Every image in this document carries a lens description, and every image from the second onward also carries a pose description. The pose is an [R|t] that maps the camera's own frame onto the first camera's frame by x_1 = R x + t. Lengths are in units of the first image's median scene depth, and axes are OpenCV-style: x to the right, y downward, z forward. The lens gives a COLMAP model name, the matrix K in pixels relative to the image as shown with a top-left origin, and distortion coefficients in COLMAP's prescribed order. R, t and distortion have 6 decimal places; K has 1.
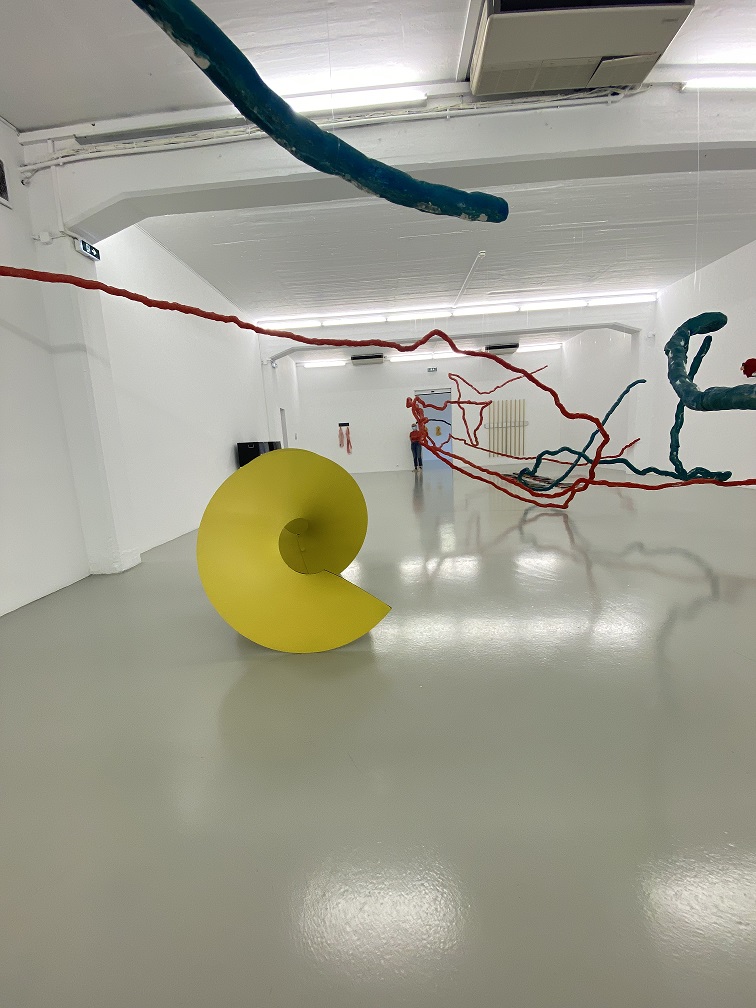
lens RADIAL K [[410.1, 0, 375.8], [0, 410.1, 503.8], [0, 0, 1]] dist [-0.010351, -0.001077]
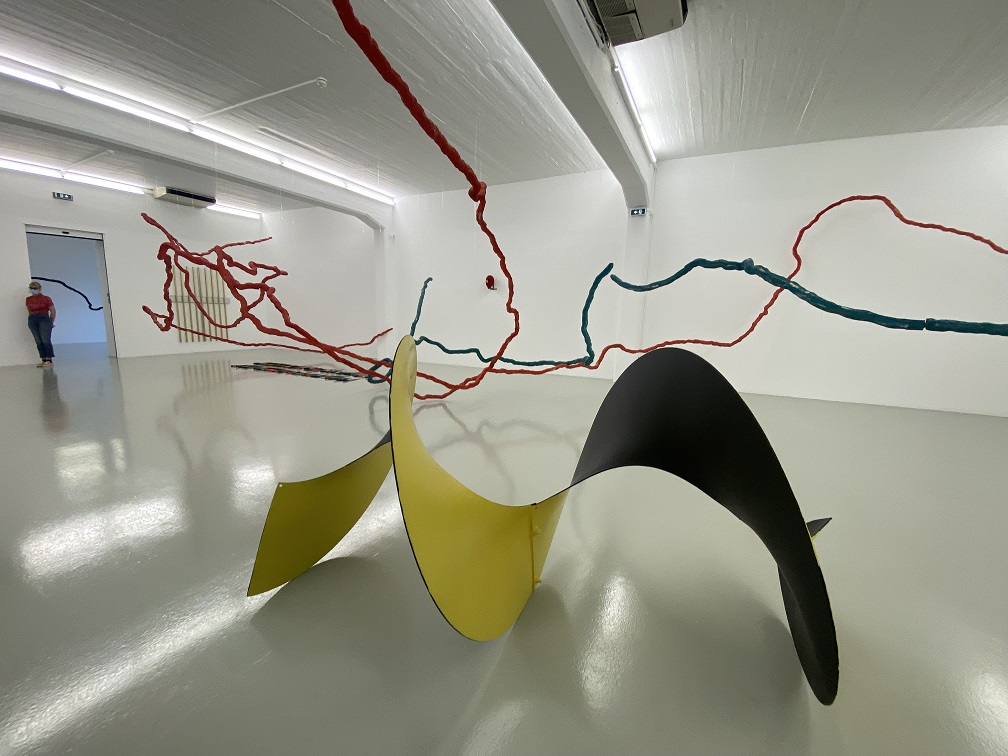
lens RADIAL K [[410.1, 0, 505.0], [0, 410.1, 380.9], [0, 0, 1]] dist [-0.010351, -0.001077]
pose [[0.413693, -0.071557, 0.907600, -0.231176], [0.089377, 0.995283, 0.037732, -0.034442], [-0.906019, 0.065510, 0.418137, 0.280947]]
